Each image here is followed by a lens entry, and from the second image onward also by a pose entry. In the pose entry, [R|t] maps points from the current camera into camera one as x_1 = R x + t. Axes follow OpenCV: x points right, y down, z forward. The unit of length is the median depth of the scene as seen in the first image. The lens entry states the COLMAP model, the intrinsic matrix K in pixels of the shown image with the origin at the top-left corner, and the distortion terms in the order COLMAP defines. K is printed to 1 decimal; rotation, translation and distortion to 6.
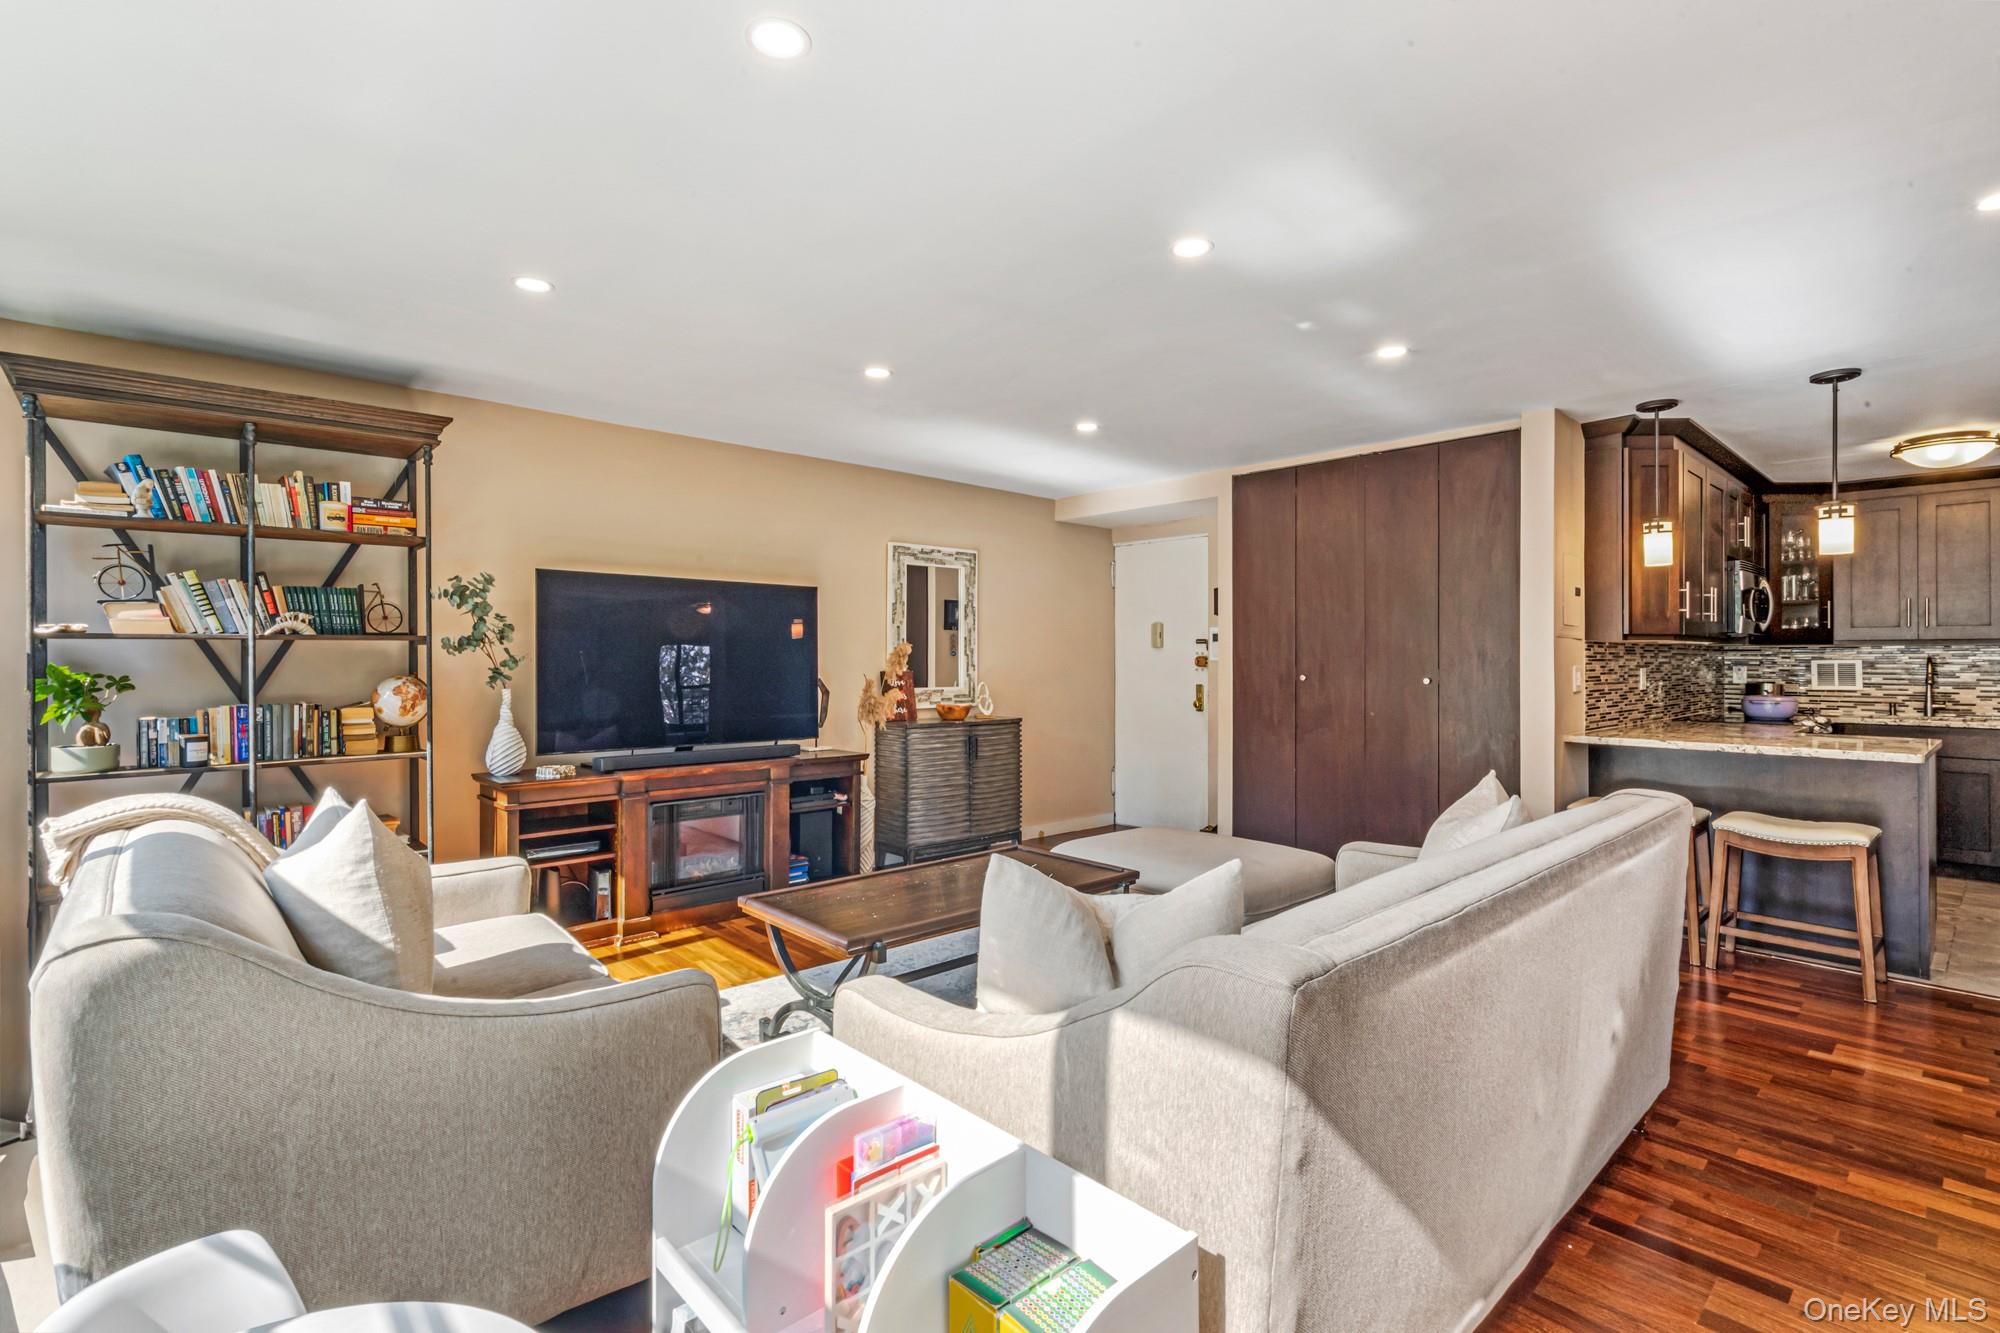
lens RADIAL K [[897.2, 0, 1004.3], [0, 897.2, 657.8], [0, 0, 1]] dist [-0.002702, 0.001437]
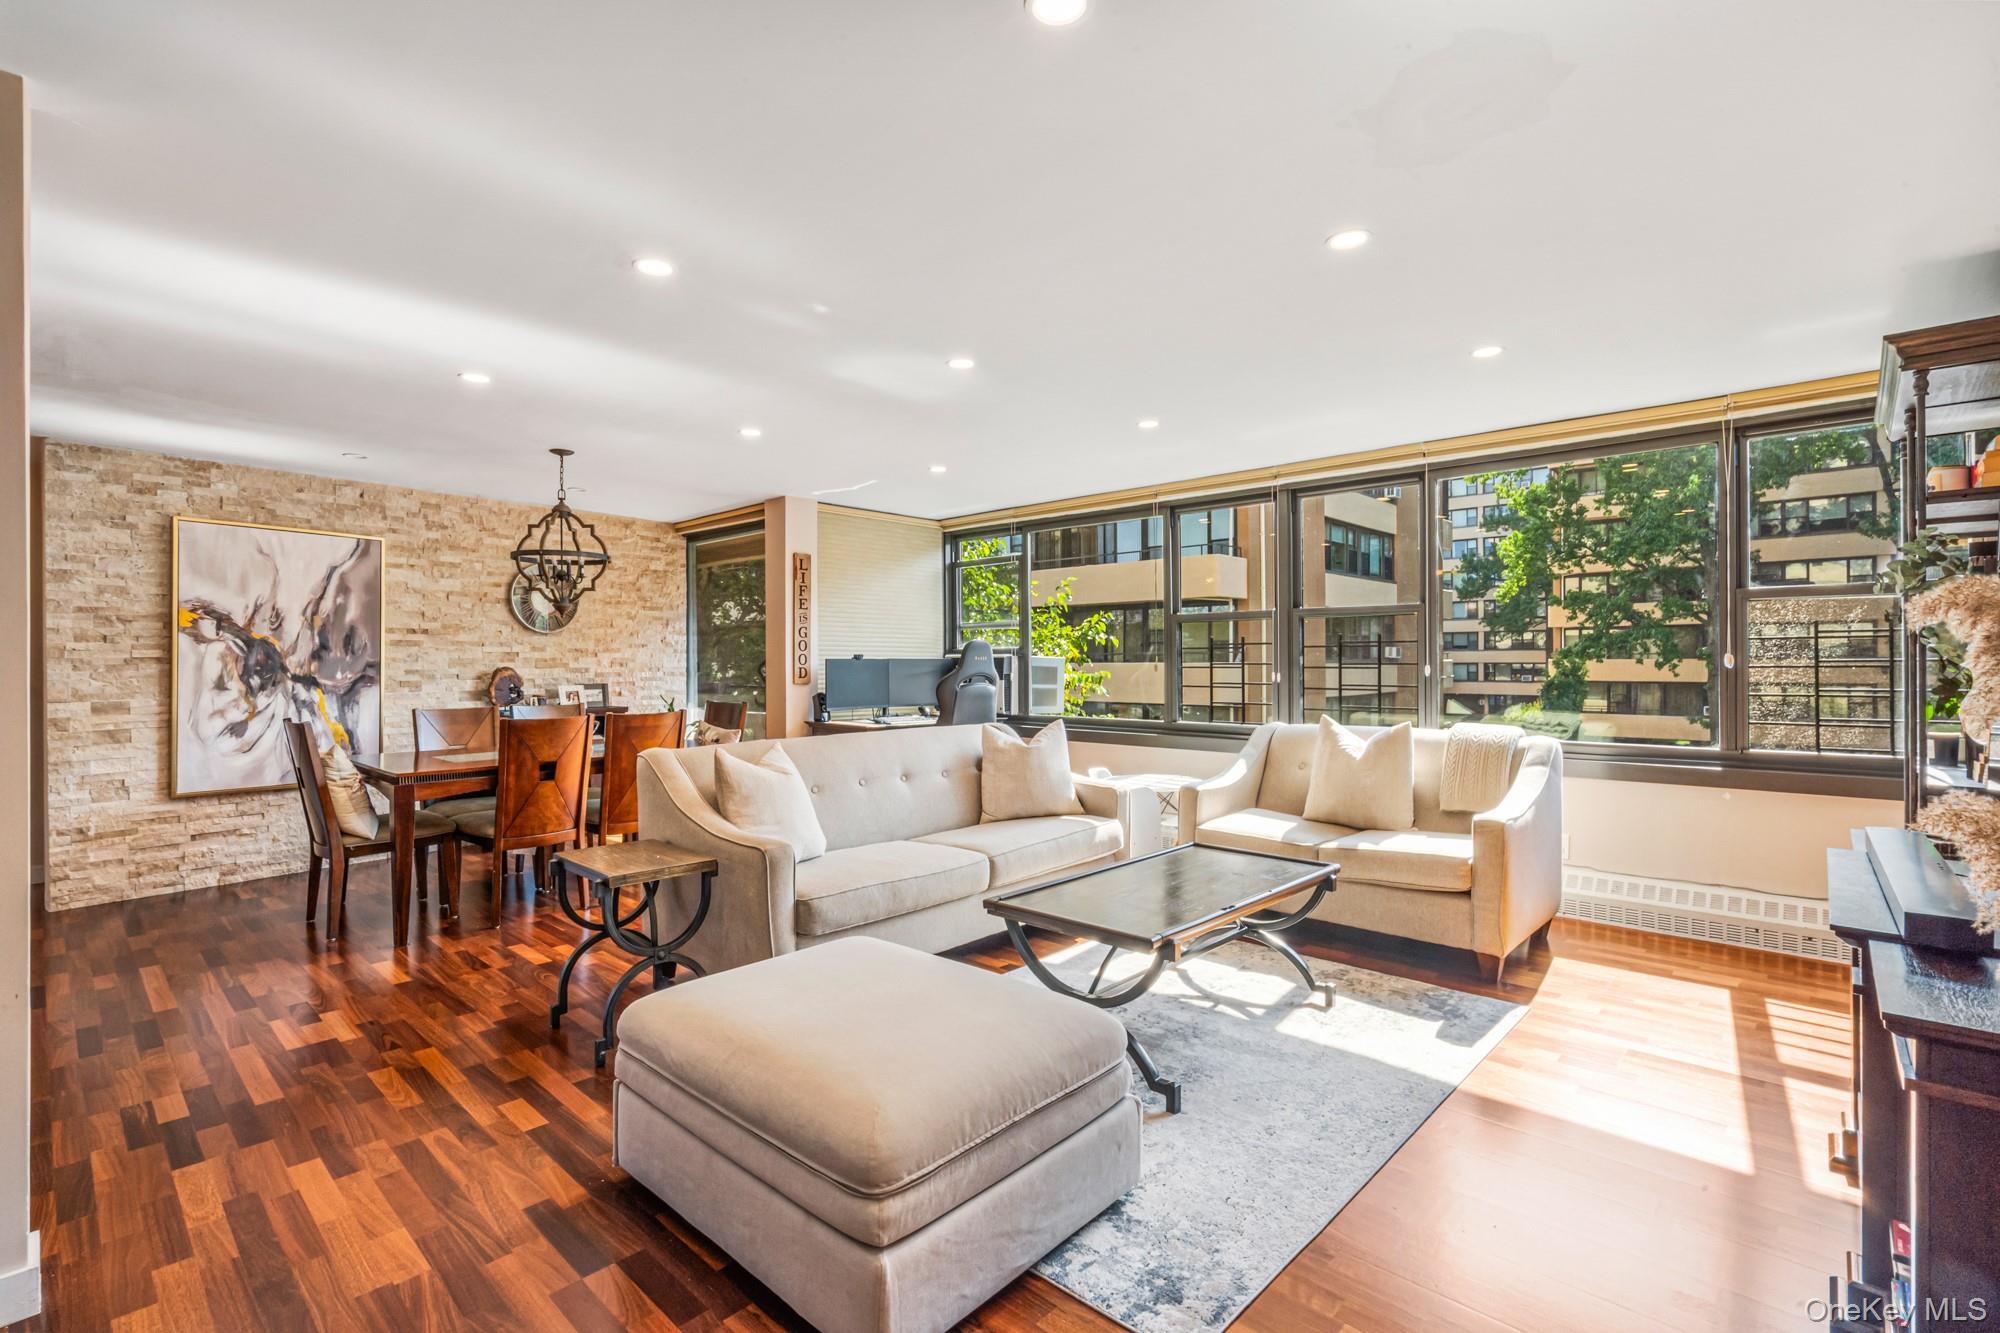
lens RADIAL K [[897.2, 0, 993.5], [0, 897.2, 648.6], [0, 0, 1]] dist [-0.002702, 0.001437]
pose [[-0.993744, -0.002474, -0.111651, 0.192926], [-0.001420, 0.999954, -0.009517, 0.001289], [0.111670, -0.009299, -0.993702, 1.479124]]
